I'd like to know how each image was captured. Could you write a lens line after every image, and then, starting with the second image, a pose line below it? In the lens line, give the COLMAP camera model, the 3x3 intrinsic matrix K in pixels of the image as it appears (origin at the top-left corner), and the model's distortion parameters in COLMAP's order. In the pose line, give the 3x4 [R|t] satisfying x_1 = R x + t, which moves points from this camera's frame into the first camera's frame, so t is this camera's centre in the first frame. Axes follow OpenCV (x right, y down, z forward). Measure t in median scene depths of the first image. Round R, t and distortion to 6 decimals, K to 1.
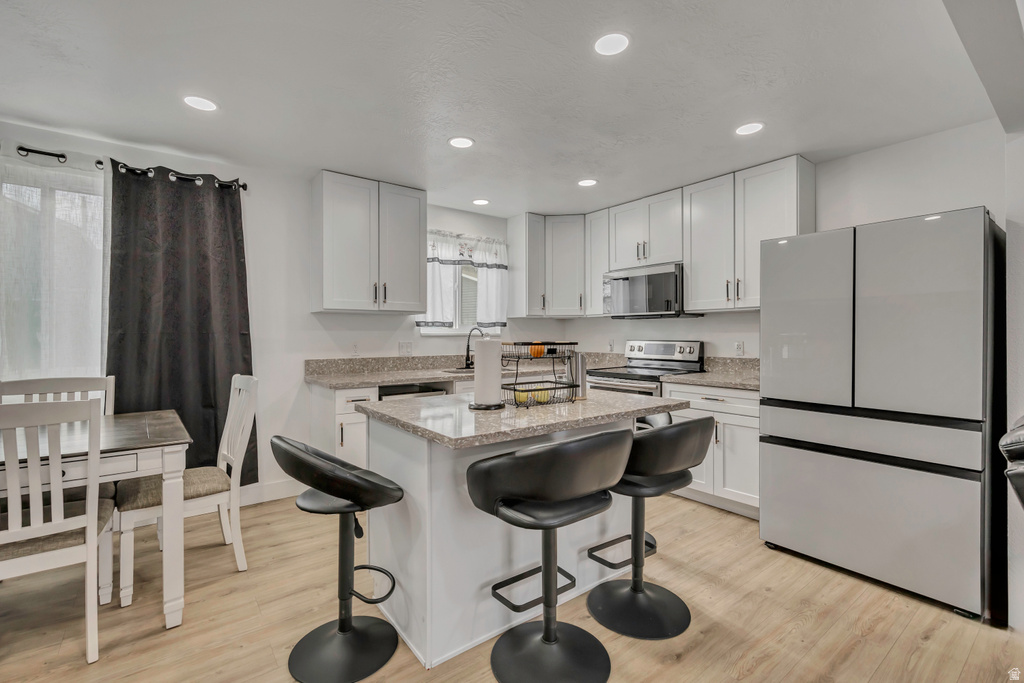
lens RADIAL K [[455.0, 0, 511.2], [0, 455.0, 338.6], [0, 0, 1]] dist [-0.004551, 0.001534]
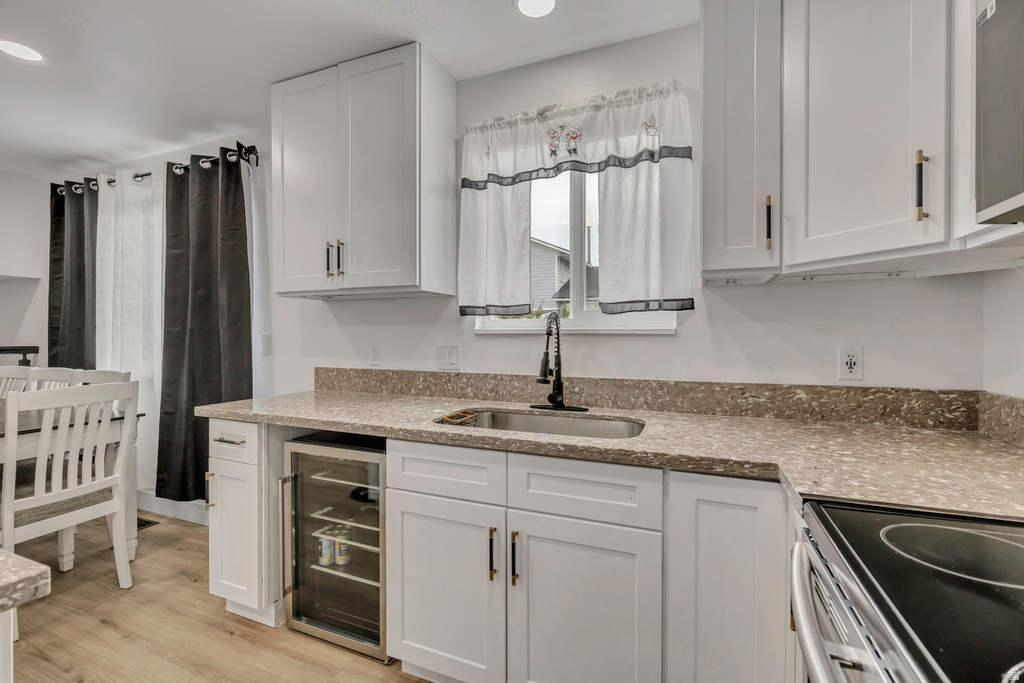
lens RADIAL K [[455.0, 0, 505.5], [0, 455.0, 341.1], [0, 0, 1]] dist [-0.004551, 0.001534]
pose [[0.493850, 0.011645, -0.869469, 0.354346], [-0.009900, 0.999921, 0.007769, -0.003180], [0.869491, 0.004771, 0.493926, 1.005935]]
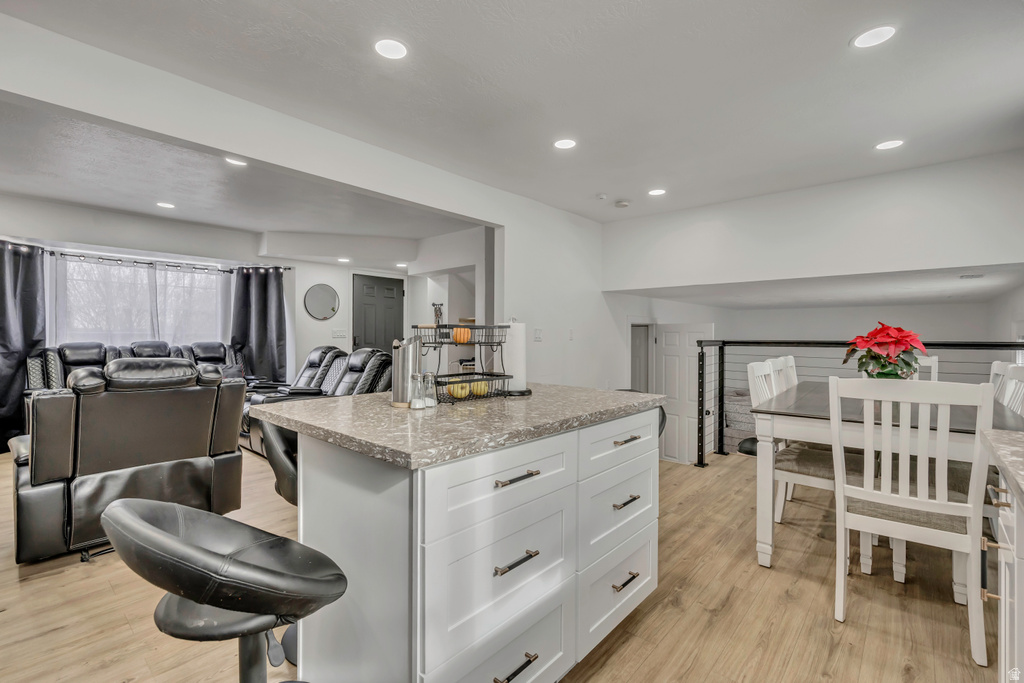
lens RADIAL K [[455.0, 0, 508.7], [0, 455.0, 333.6], [0, 0, 1]] dist [-0.004551, 0.001534]
pose [[-0.981036, -0.003518, -0.193795, 0.093777], [-0.004107, 0.999988, 0.002634, 0.013615], [0.193784, 0.003380, -0.981038, 1.242478]]
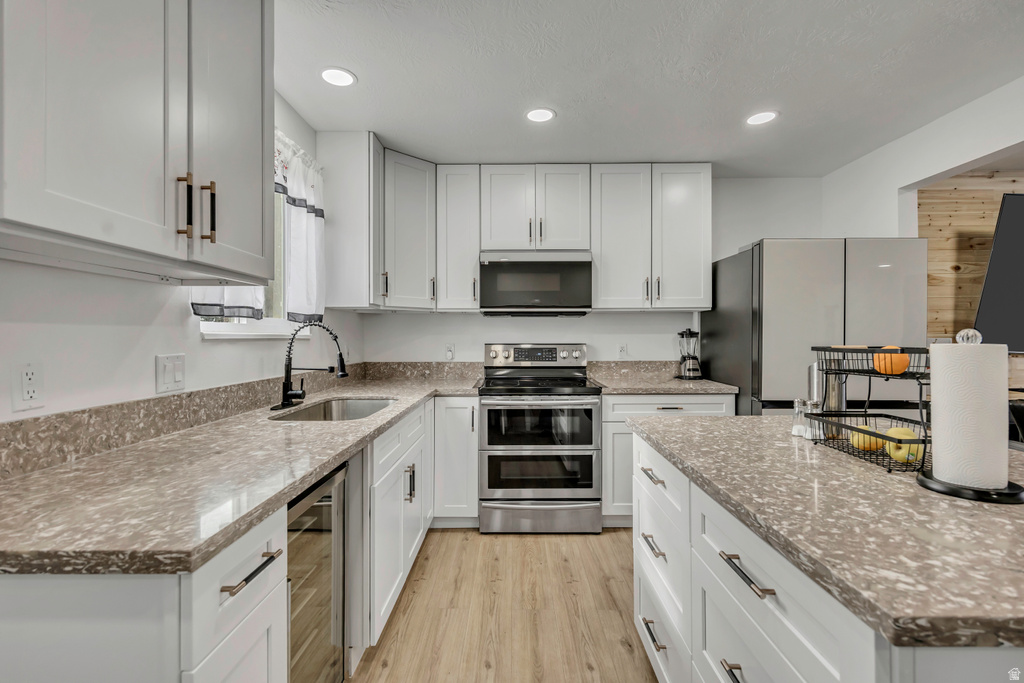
lens RADIAL K [[455.0, 0, 510.7], [0, 455.0, 336.3], [0, 0, 1]] dist [-0.004551, 0.001534]
pose [[0.615994, 0.000255, 0.787751, -0.453047], [0.009804, 0.999920, -0.007990, -0.003996], [-0.787690, 0.012645, 0.615942, 0.692845]]
